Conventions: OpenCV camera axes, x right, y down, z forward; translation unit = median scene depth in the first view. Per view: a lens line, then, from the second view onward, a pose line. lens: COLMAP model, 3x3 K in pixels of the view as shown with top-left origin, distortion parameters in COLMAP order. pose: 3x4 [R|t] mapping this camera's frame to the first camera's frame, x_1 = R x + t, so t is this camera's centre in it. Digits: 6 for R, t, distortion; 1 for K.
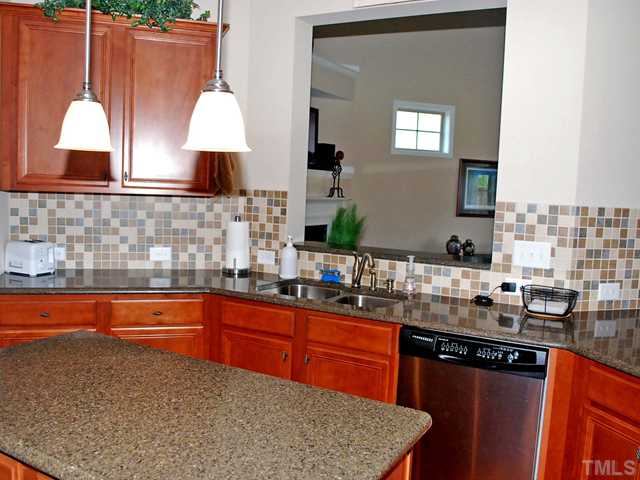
lens RADIAL K [[575.2, 0, 320.0], [0, 575.2, 240.0], [0, 0, 1]] dist [-0.081958, 0.009830]
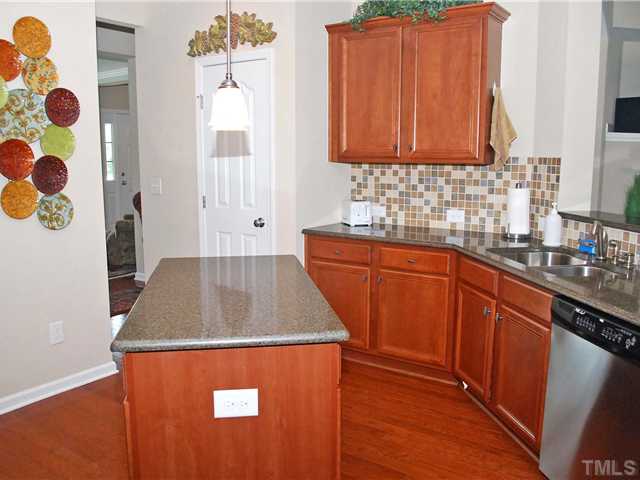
lens RADIAL K [[575.2, 0, 320.0], [0, 575.2, 240.0], [0, 0, 1]] dist [-0.081958, 0.009830]
pose [[0.616598, 0.075905, -0.783611, 0.462157], [-0.049473, 0.997110, 0.057657, 0.019869], [0.785722, 0.003216, 0.618571, 0.084092]]
